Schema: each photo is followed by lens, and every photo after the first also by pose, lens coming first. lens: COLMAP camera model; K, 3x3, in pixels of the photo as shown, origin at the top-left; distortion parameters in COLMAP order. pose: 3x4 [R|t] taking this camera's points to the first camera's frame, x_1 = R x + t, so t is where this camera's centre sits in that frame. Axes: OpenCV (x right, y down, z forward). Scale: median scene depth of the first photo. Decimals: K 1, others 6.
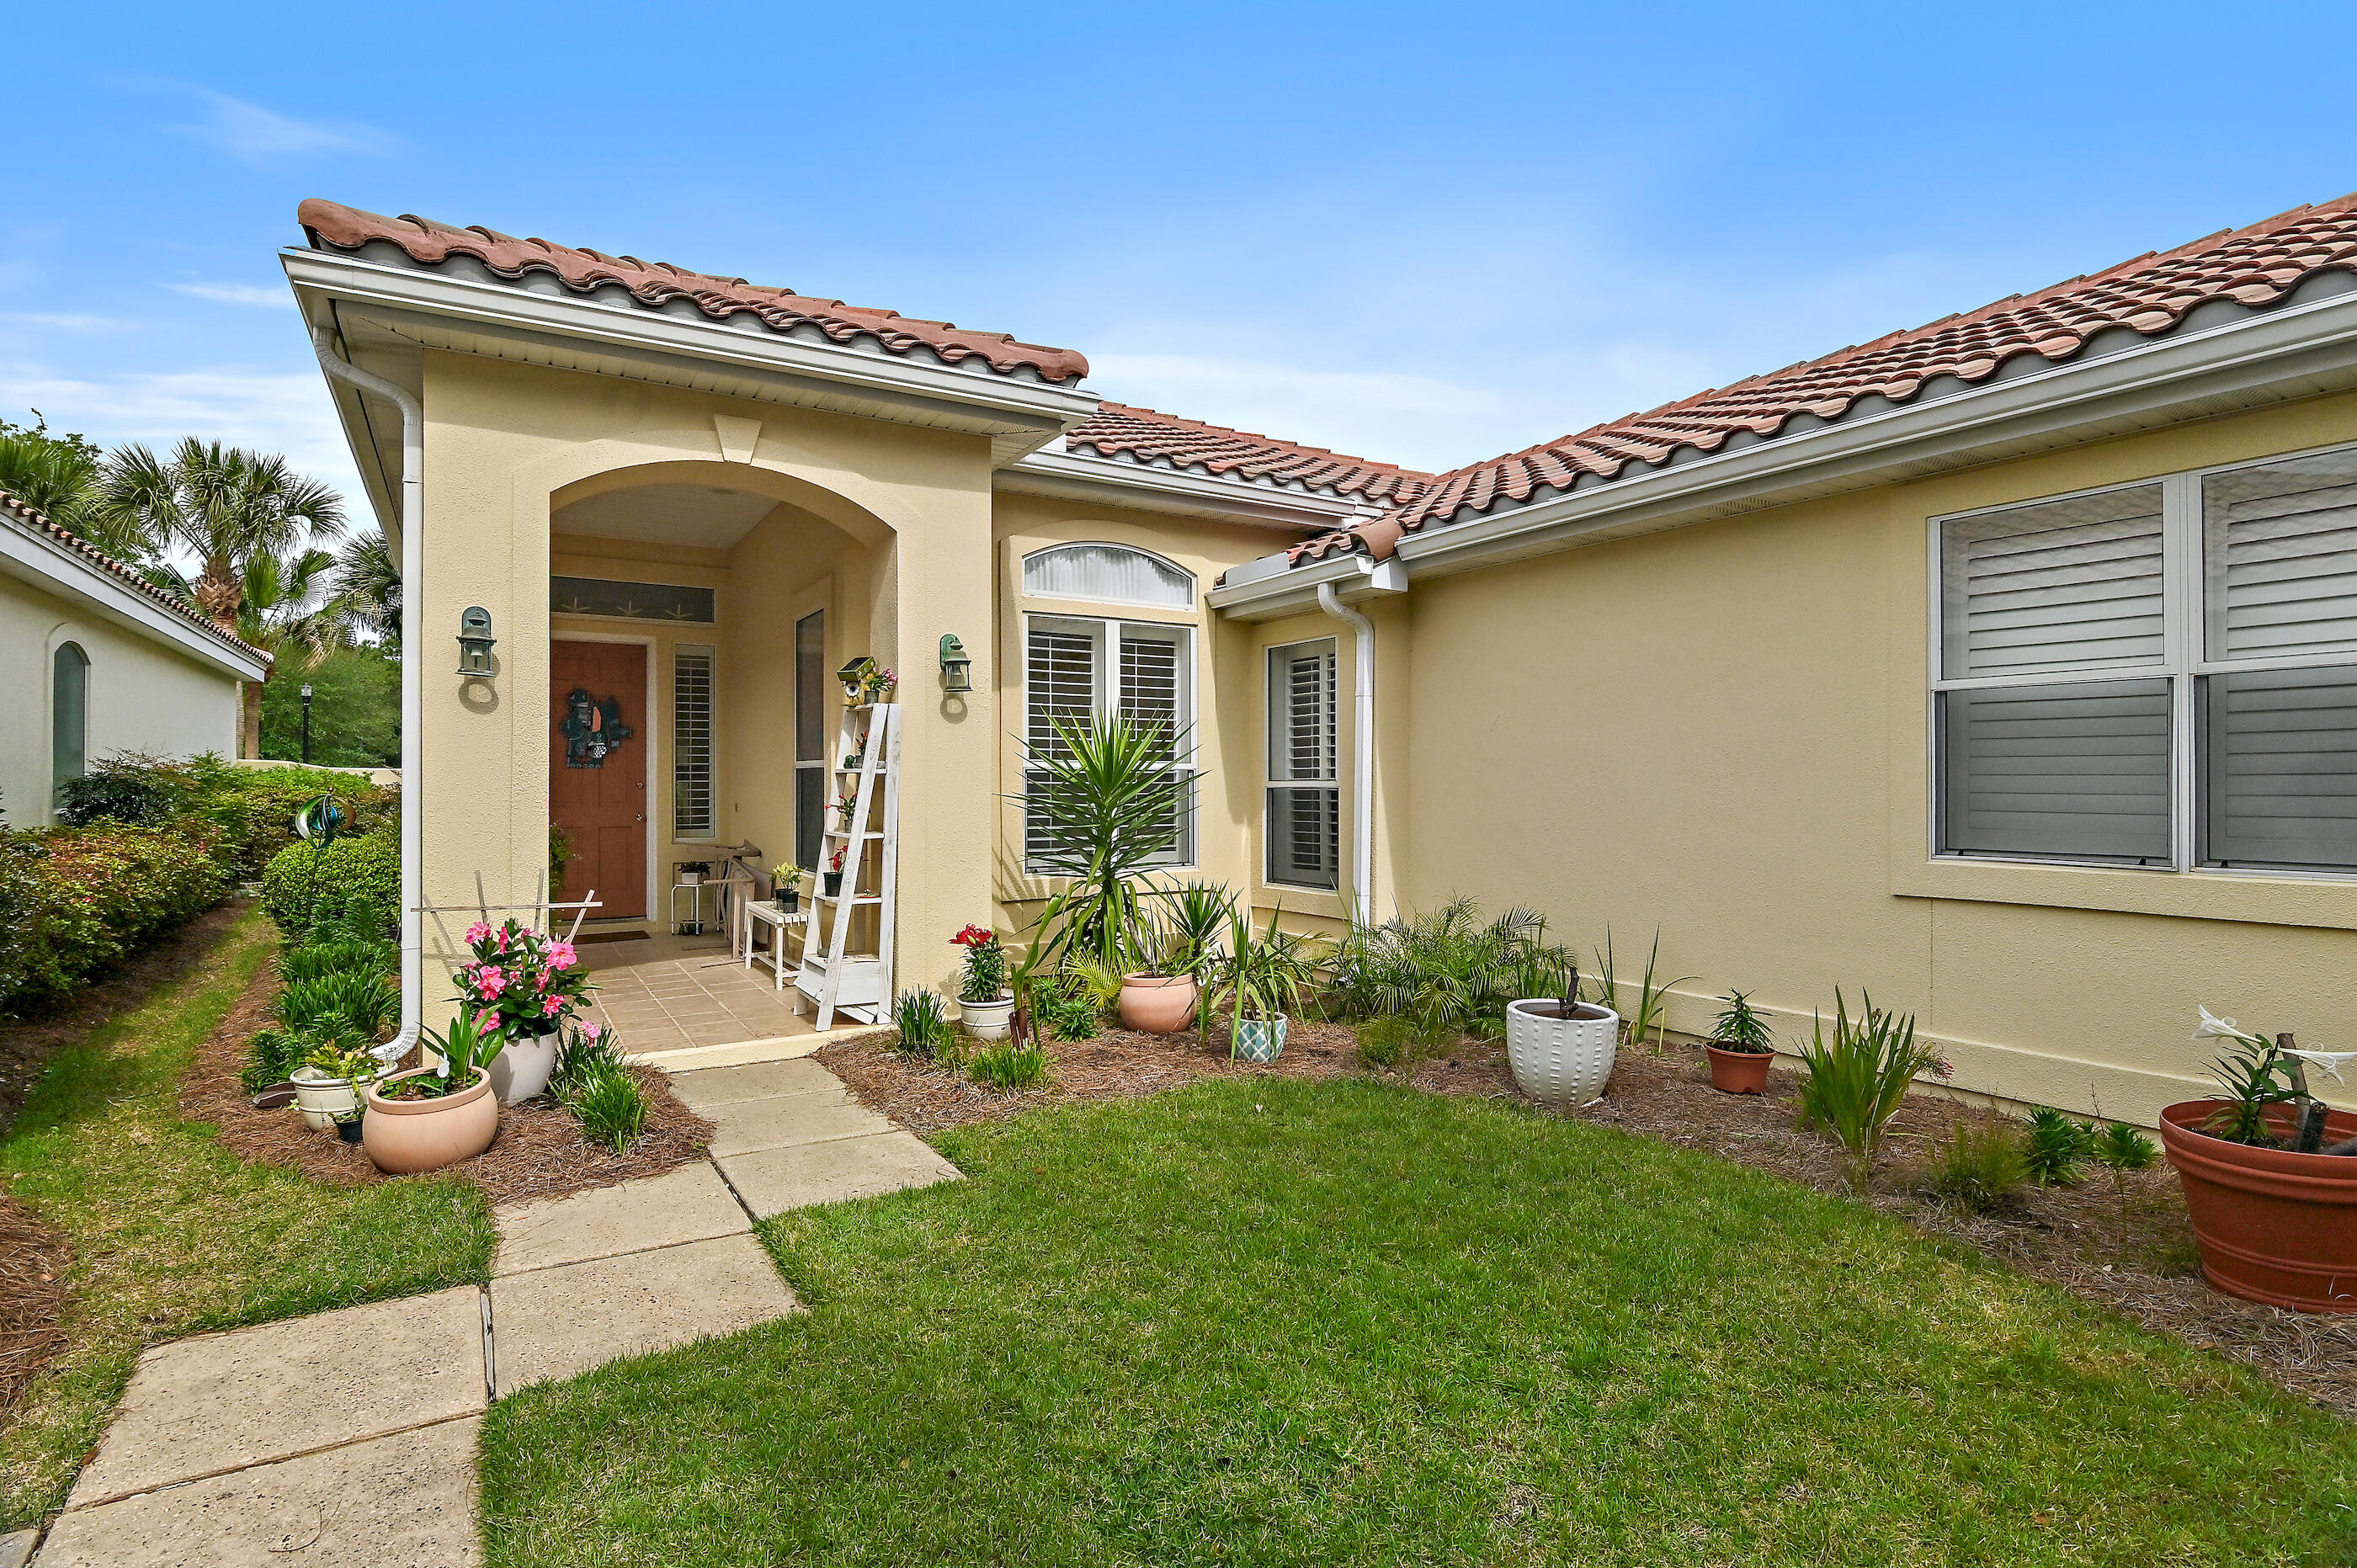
lens RADIAL K [[1177.2, 0, 1178.5], [0, 1177.2, 784.0], [0, 0, 1]] dist [-0.015881, 0.000199]
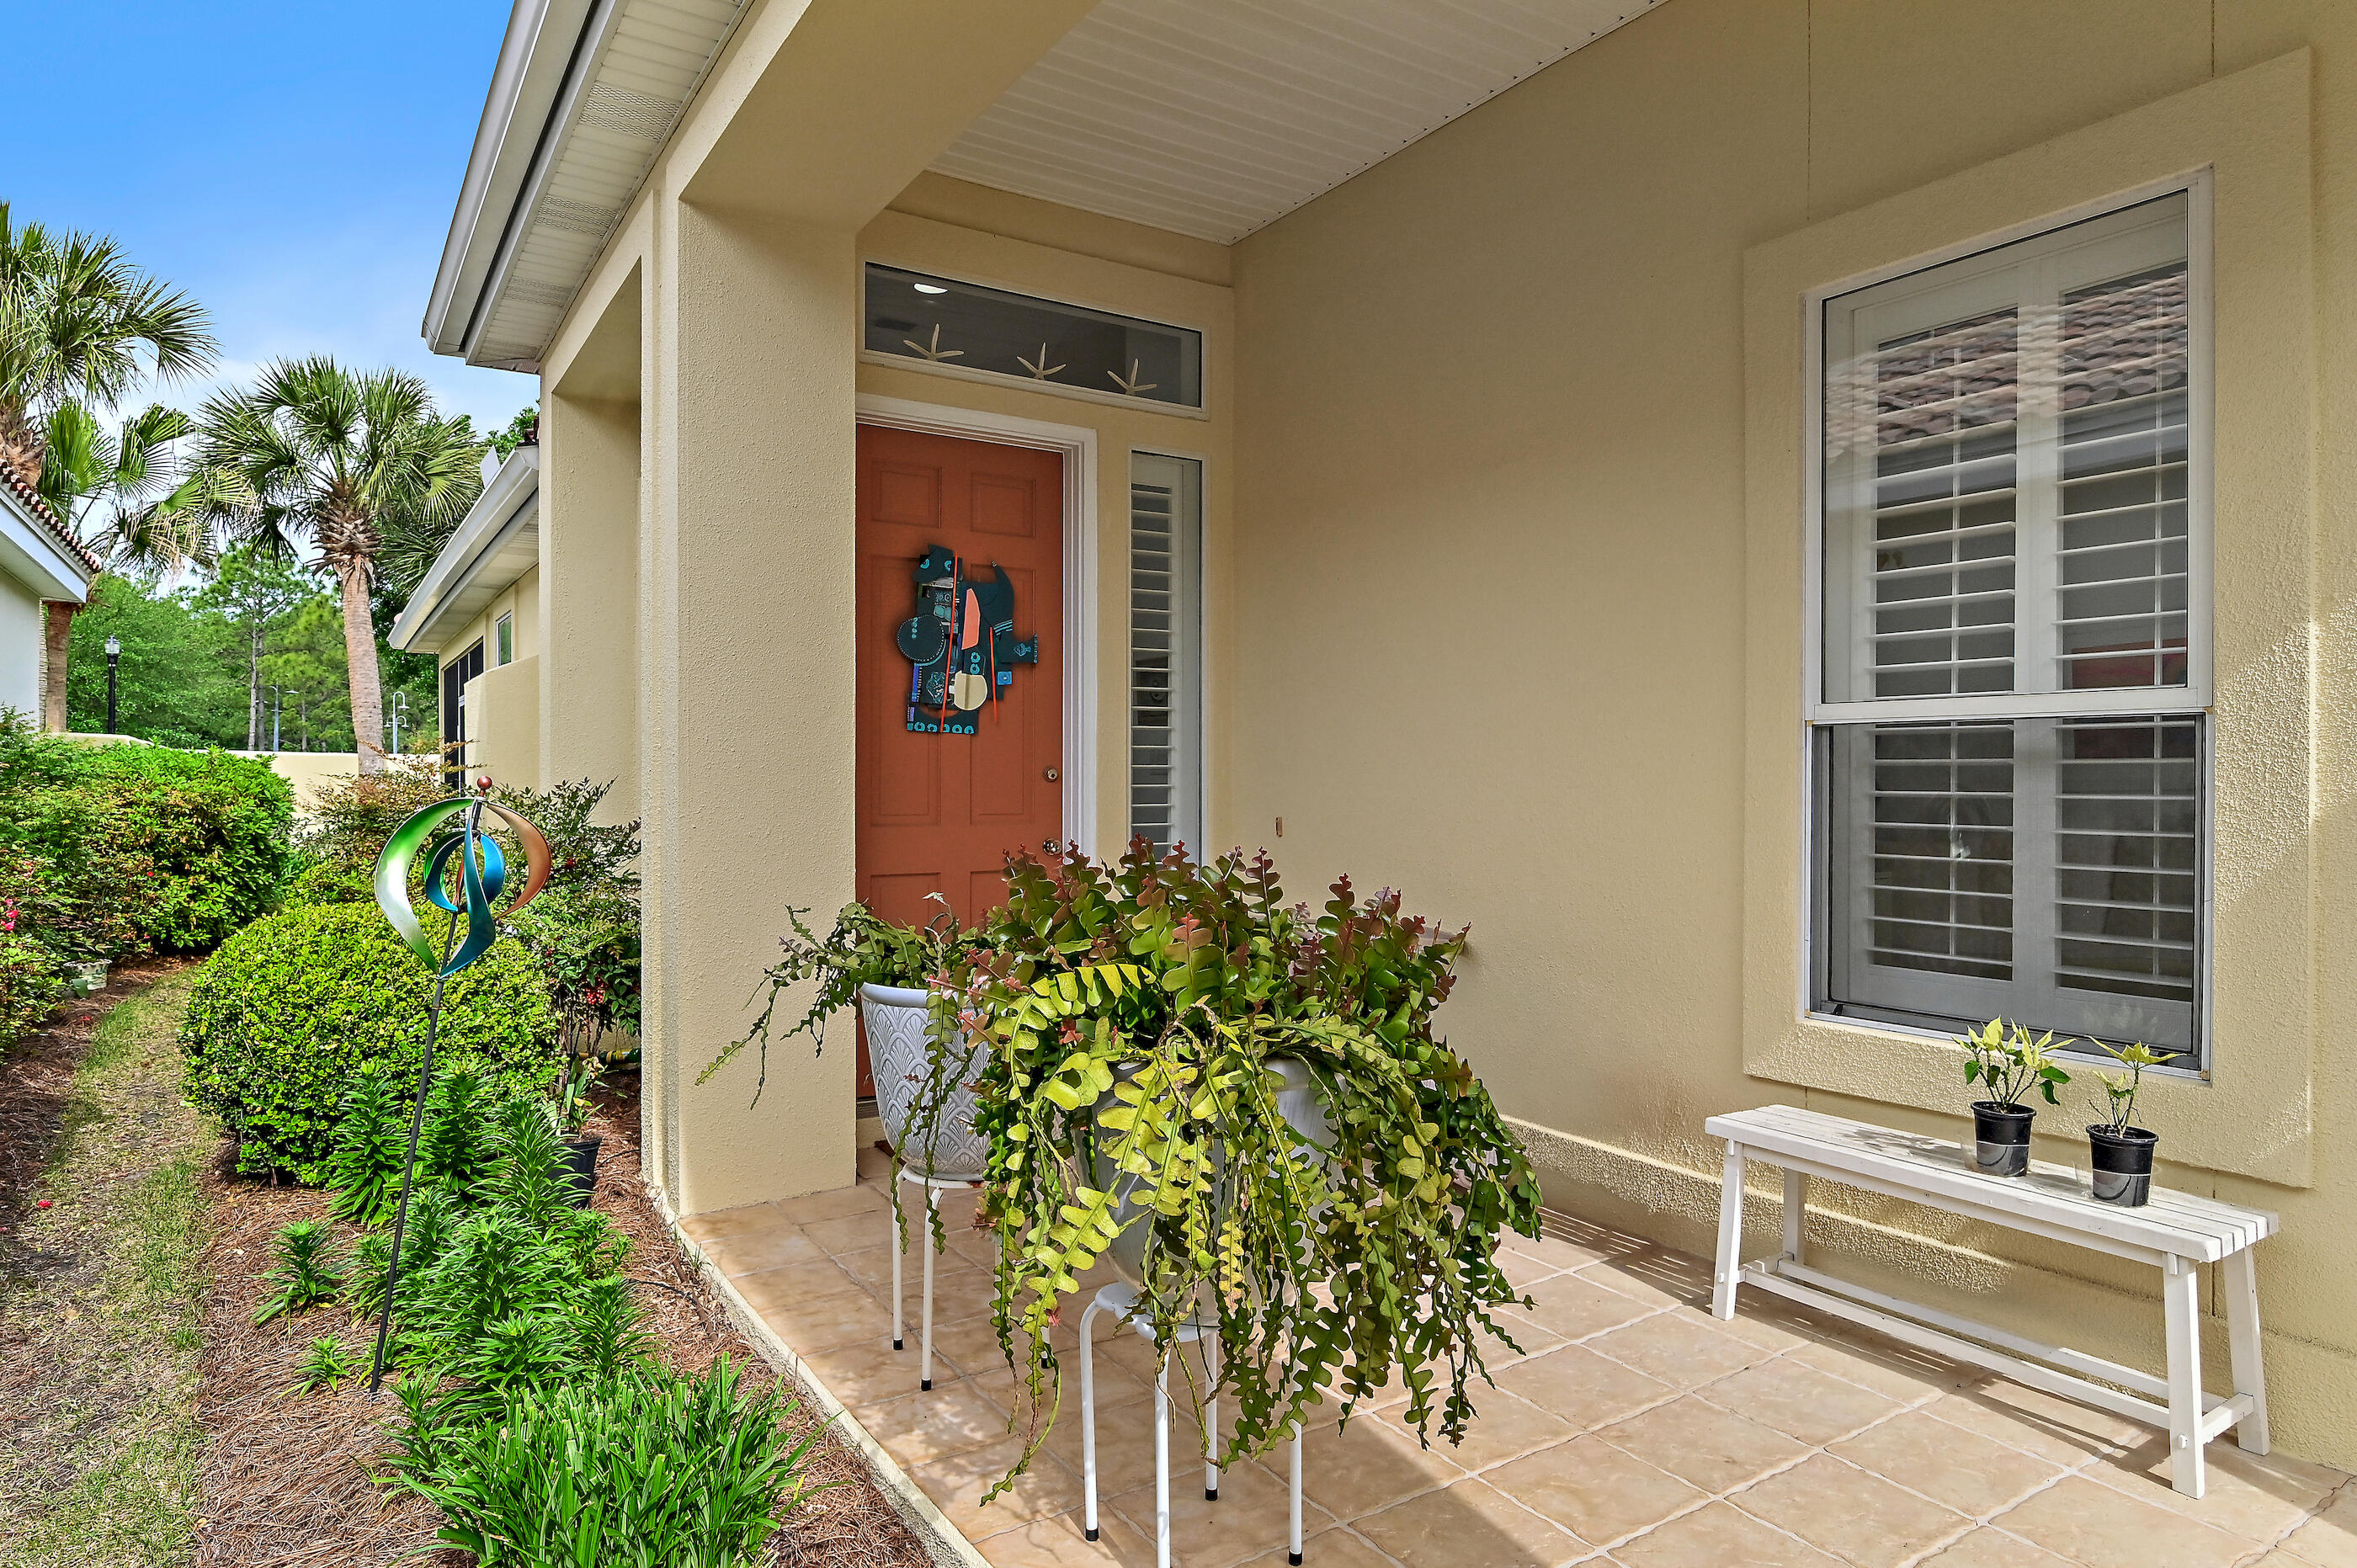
lens RADIAL K [[1385.7, 0, 1178.5], [0, 1385.7, 784.0], [0, 0, 1]] dist [-0.019188, 0.000200]
pose [[0.999485, 0.002867, 0.031964, -0.385094], [-0.002975, 0.999990, 0.003320, 0.002266], [-0.031955, -0.003413, 0.999483, 0.437794]]
